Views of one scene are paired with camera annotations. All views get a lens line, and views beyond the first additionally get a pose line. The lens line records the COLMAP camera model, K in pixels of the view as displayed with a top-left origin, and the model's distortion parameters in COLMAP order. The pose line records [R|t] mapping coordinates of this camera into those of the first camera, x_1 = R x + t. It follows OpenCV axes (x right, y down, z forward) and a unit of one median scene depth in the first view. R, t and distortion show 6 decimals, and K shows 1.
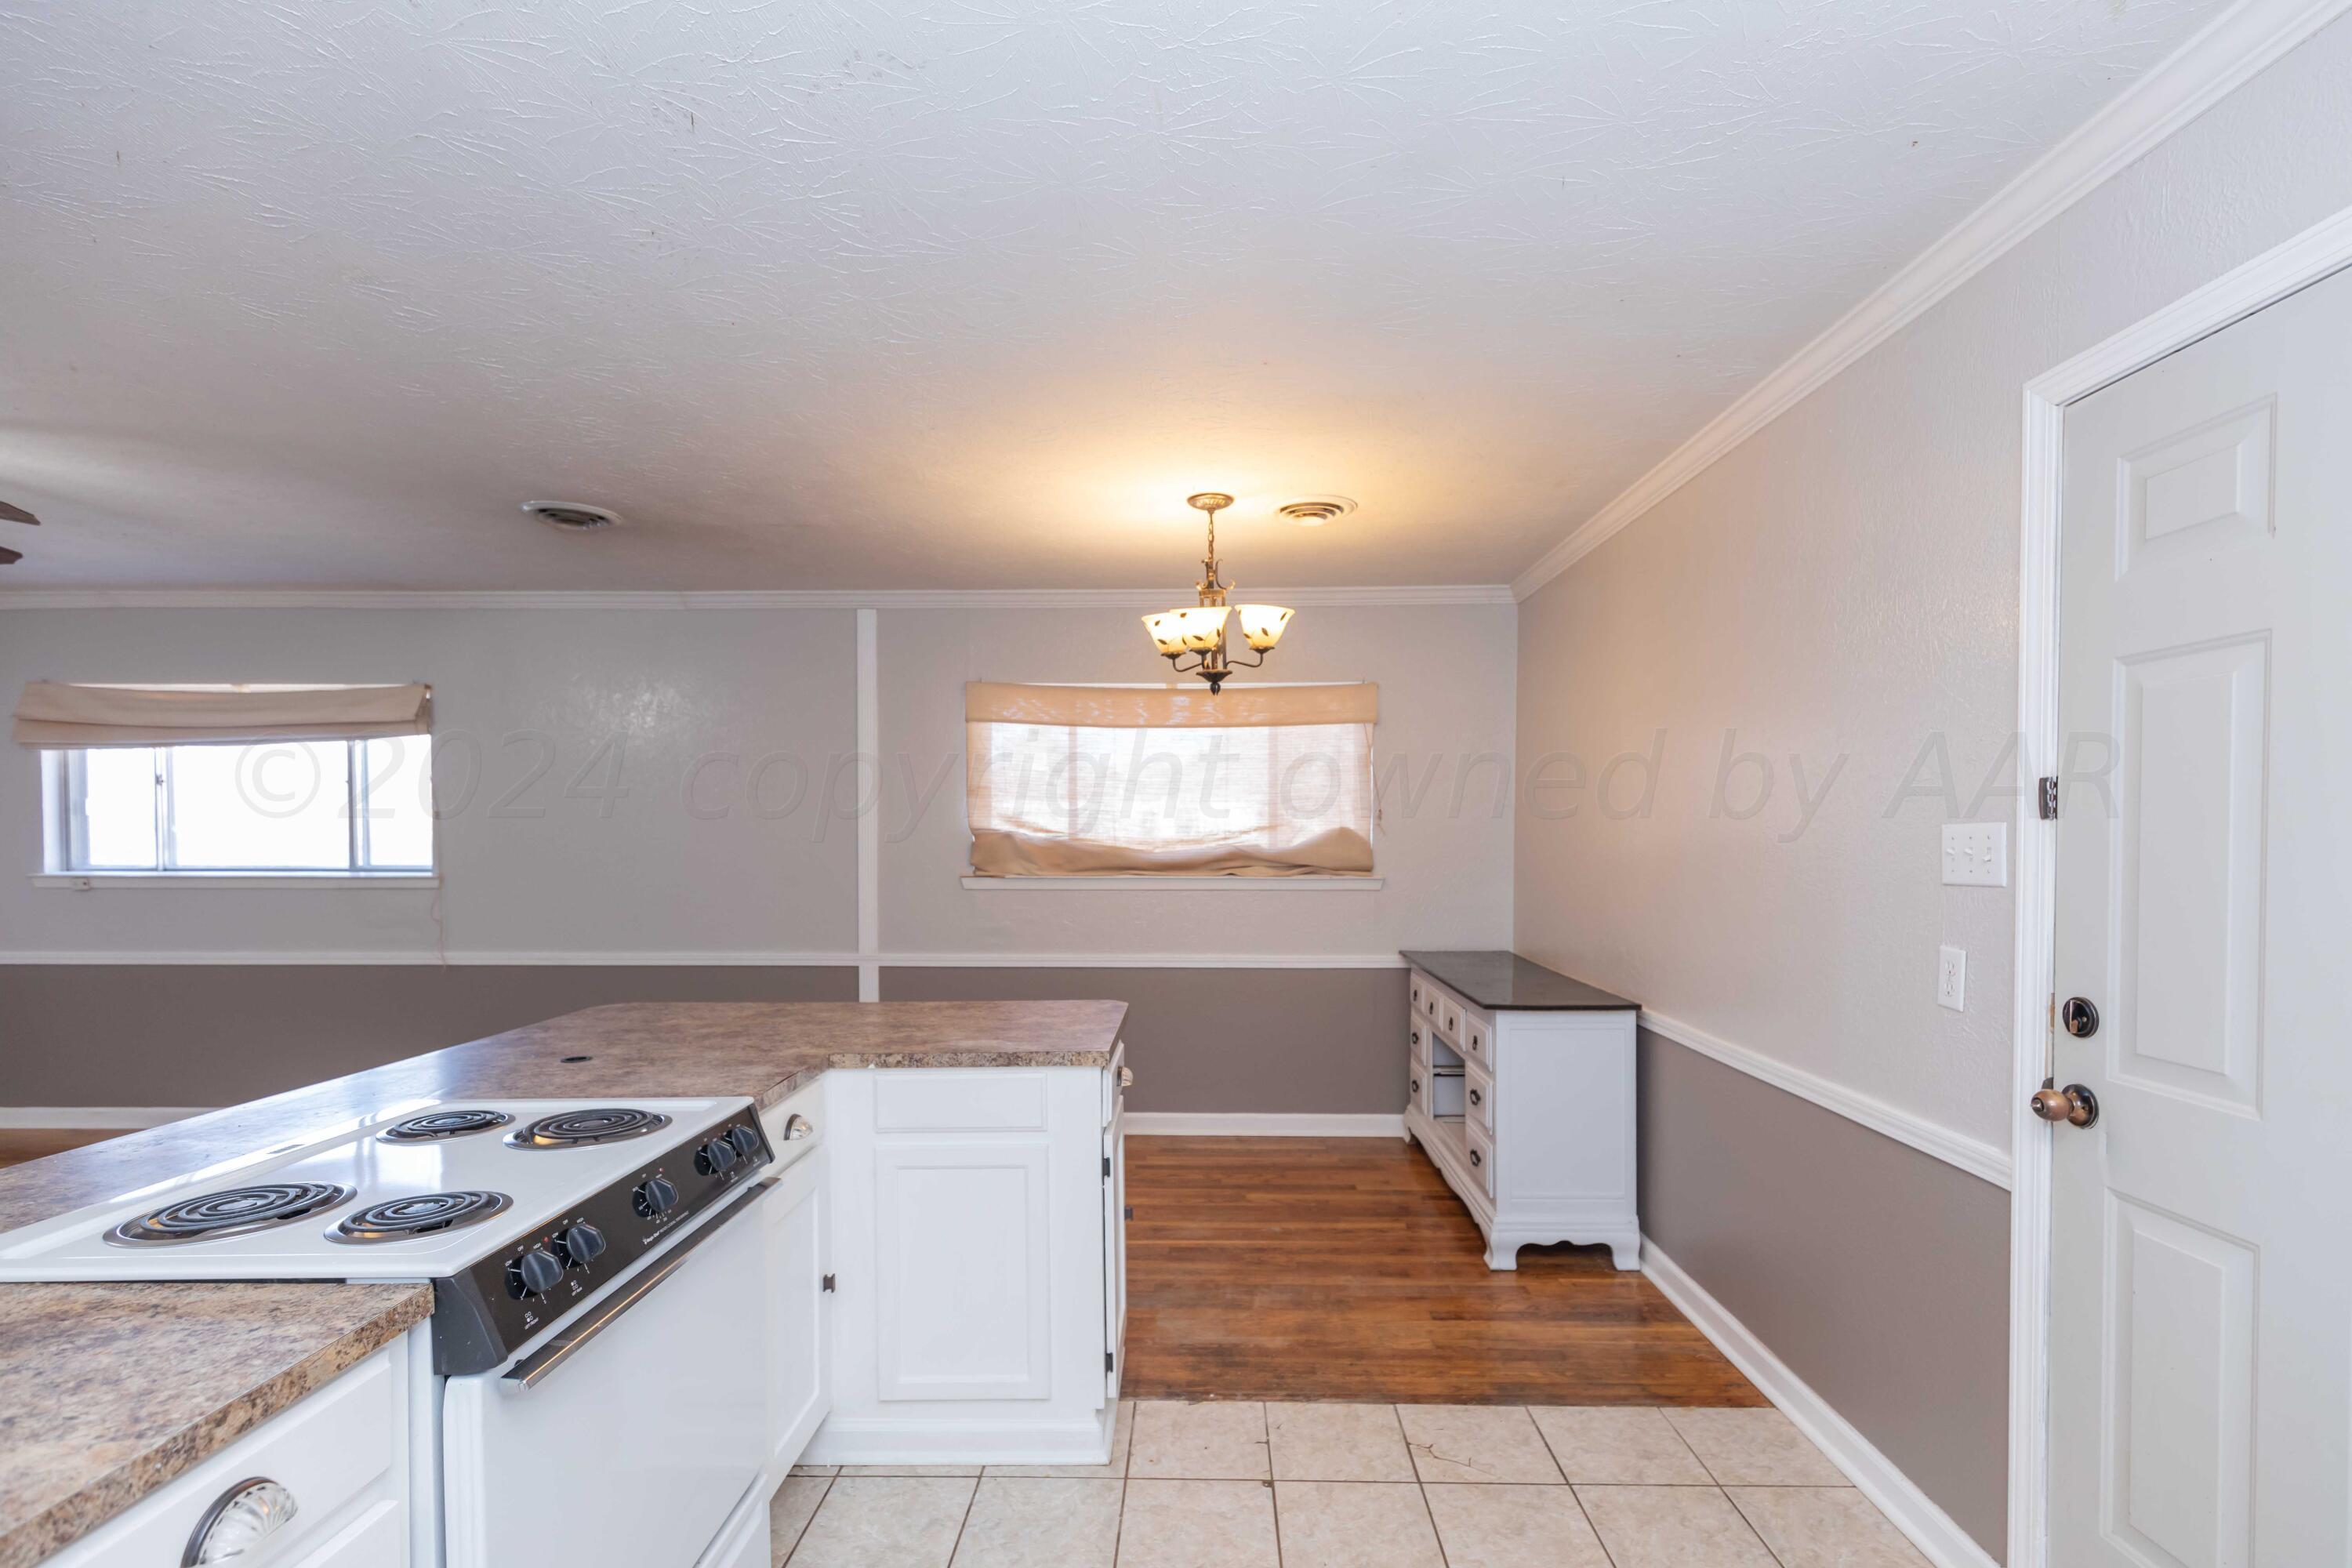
lens RADIAL K [[1069.7, 0, 1163.8], [0, 1069.7, 853.4], [0, 0, 1]] dist [0.007052, -0.001677]
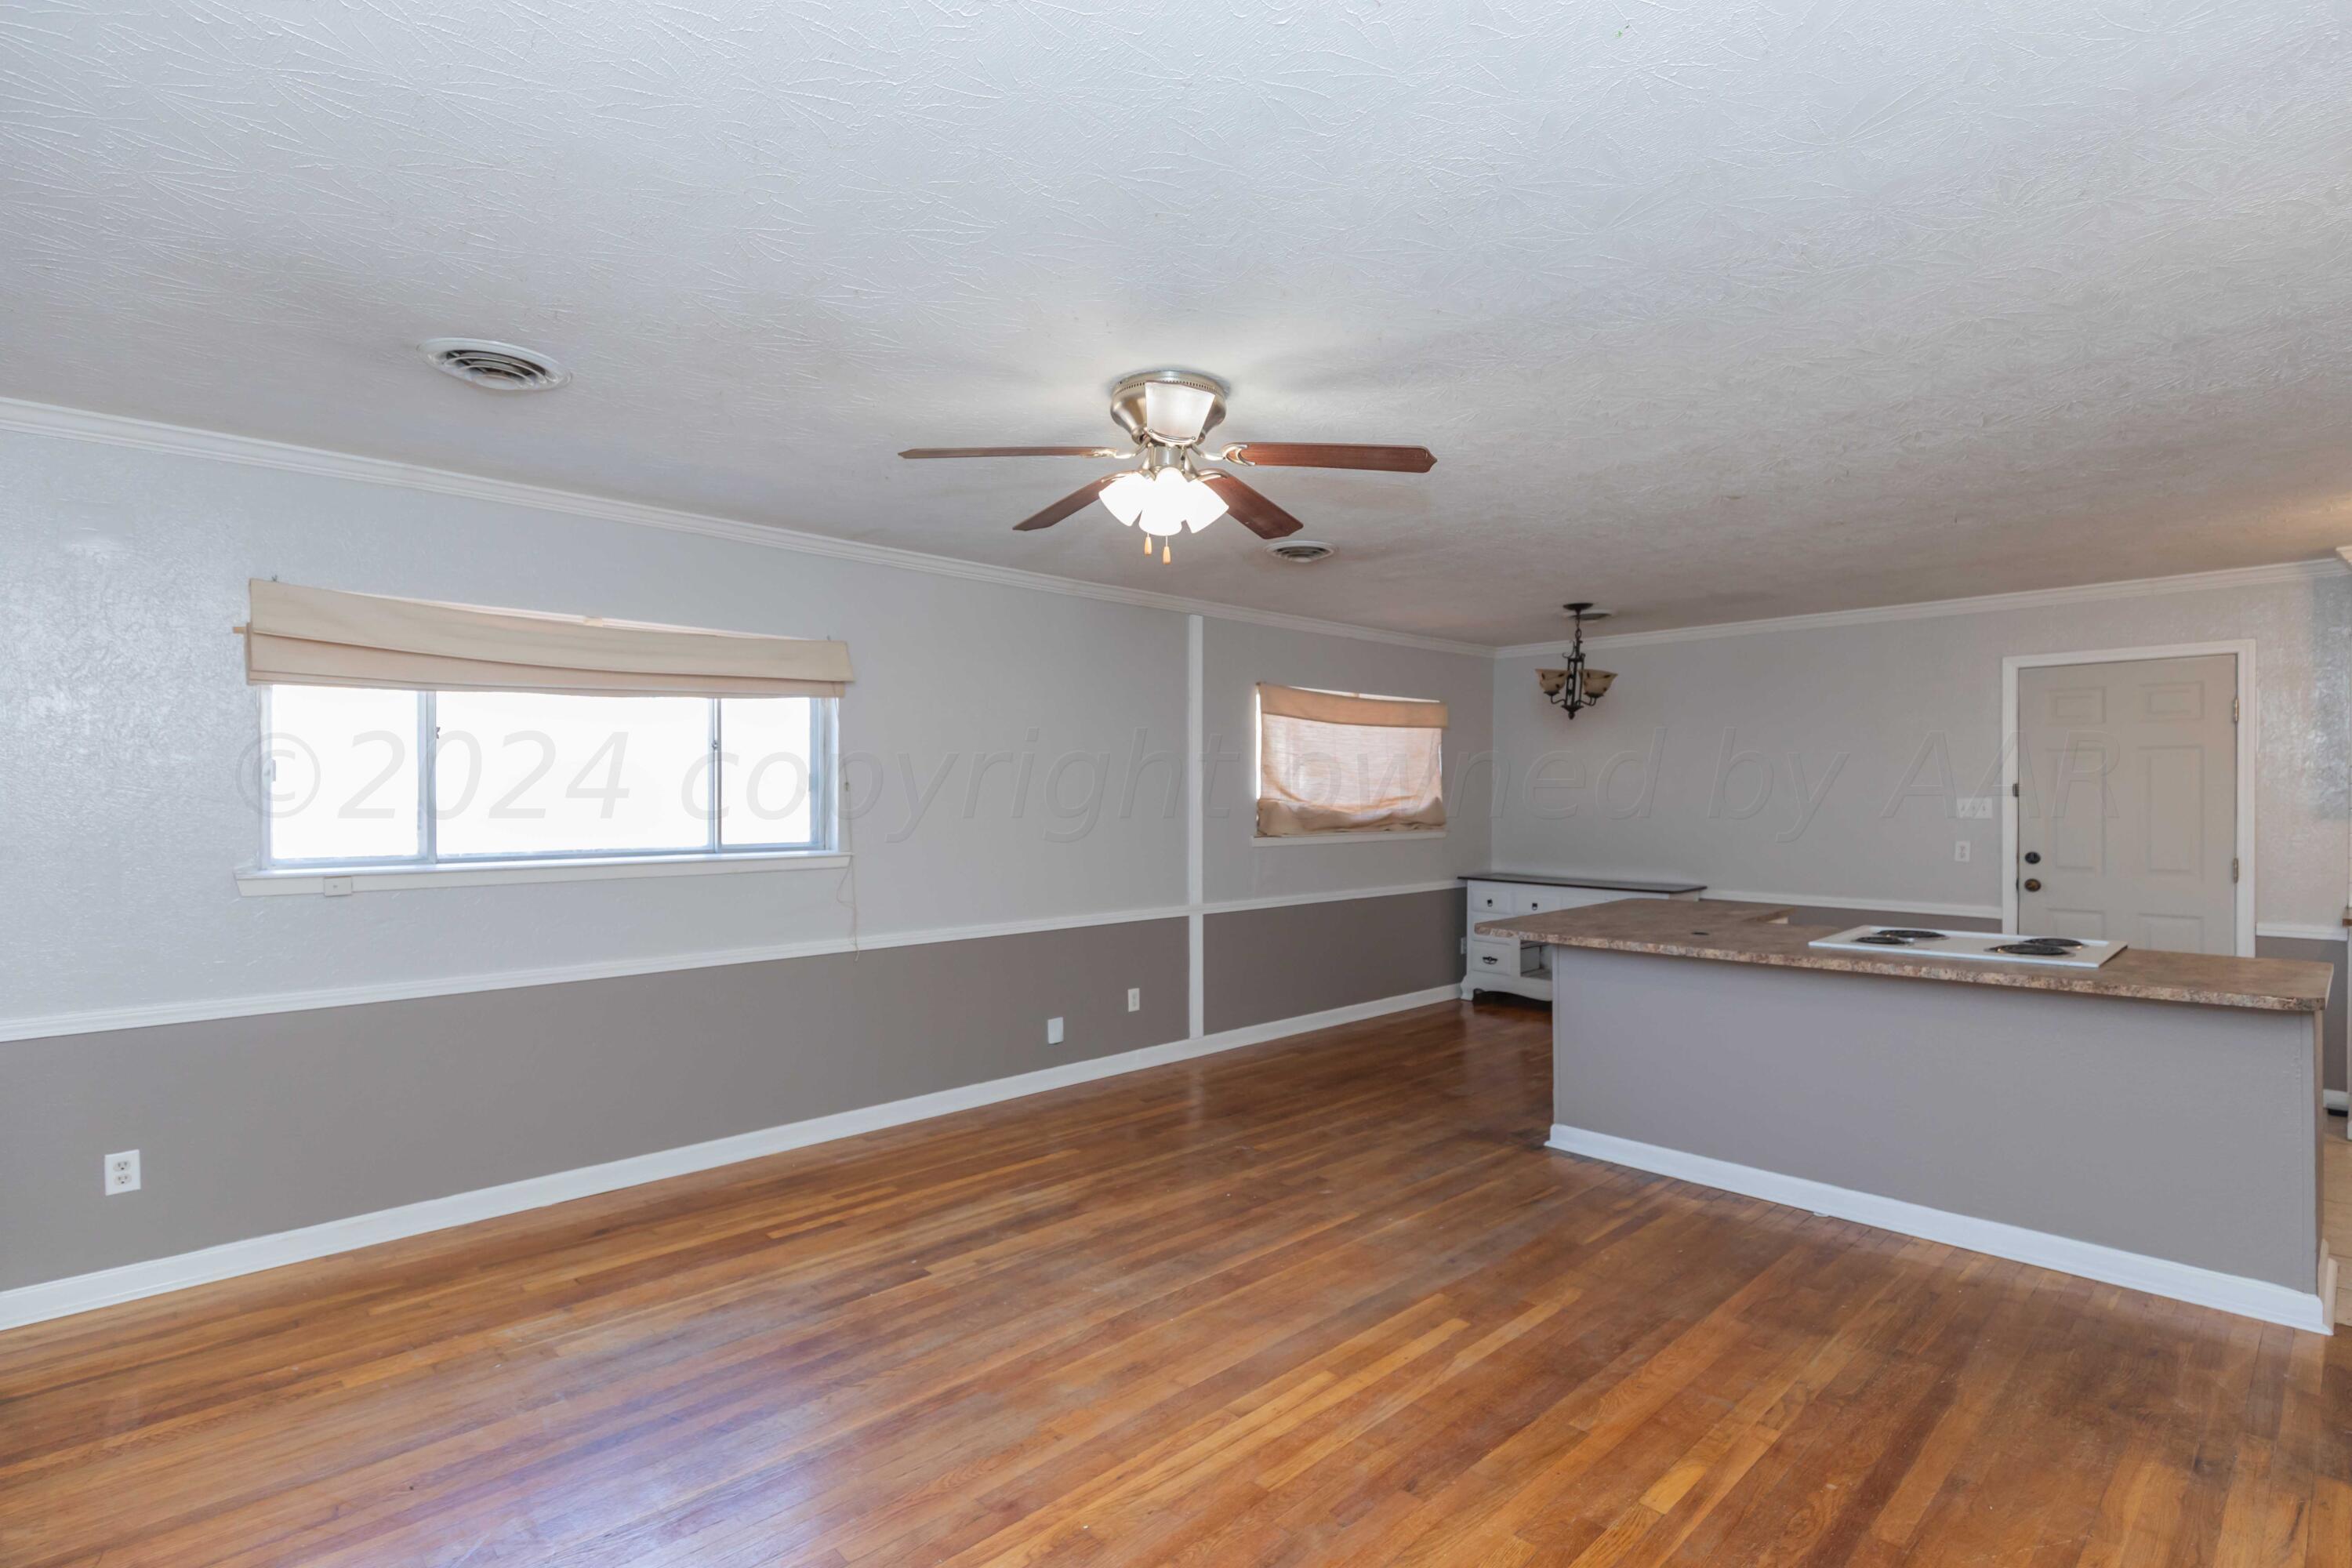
lens RADIAL K [[1069.7, 0, 1189.1], [0, 1069.7, 804.6], [0, 0, 1]] dist [0.007052, -0.001677]
pose [[0.720547, -0.008295, 0.693356, -1.551135], [0.015837, 0.999864, -0.004496, -0.017267], [-0.693225, 0.014221, 0.720581, 0.201566]]
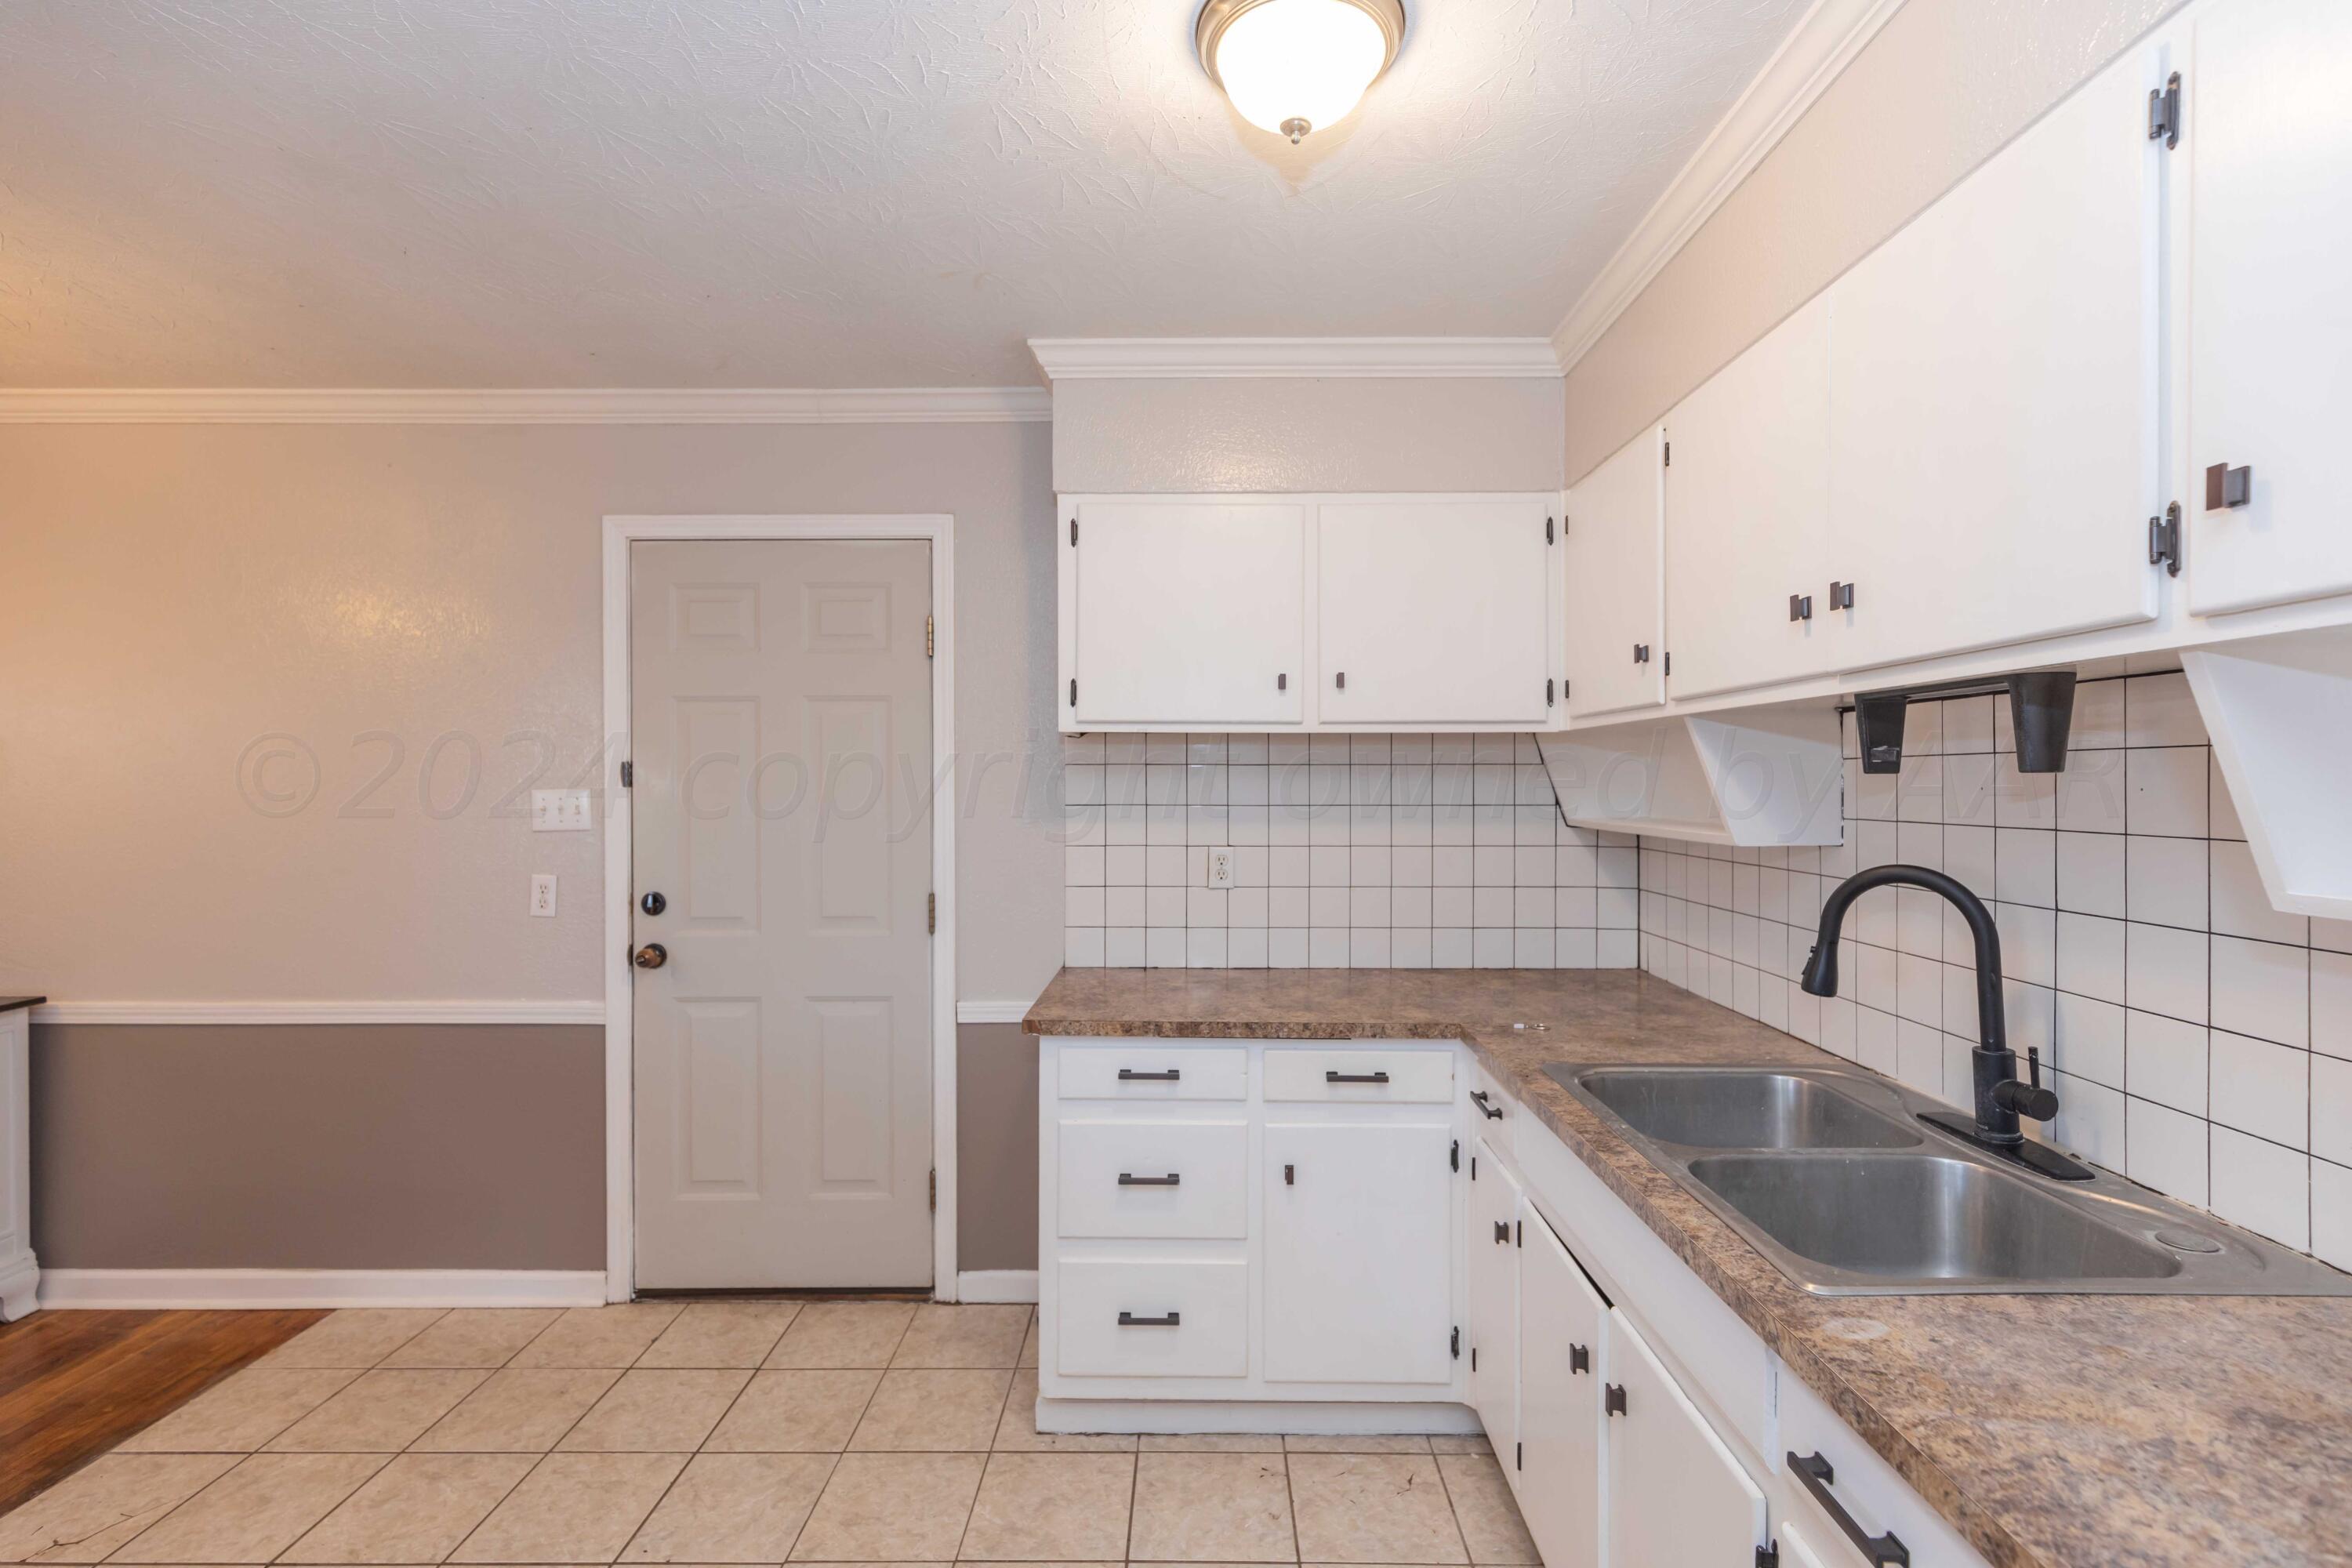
lens RADIAL K [[1069.7, 0, 1179.5], [0, 1069.7, 782.2], [0, 0, 1]] dist [0.007052, -0.001677]
pose [[-0.017126, 0.004418, 0.999844, -0.406726], [0.021918, 0.999752, -0.004042, -0.007108], [-0.999613, 0.021845, -0.017218, 0.092396]]
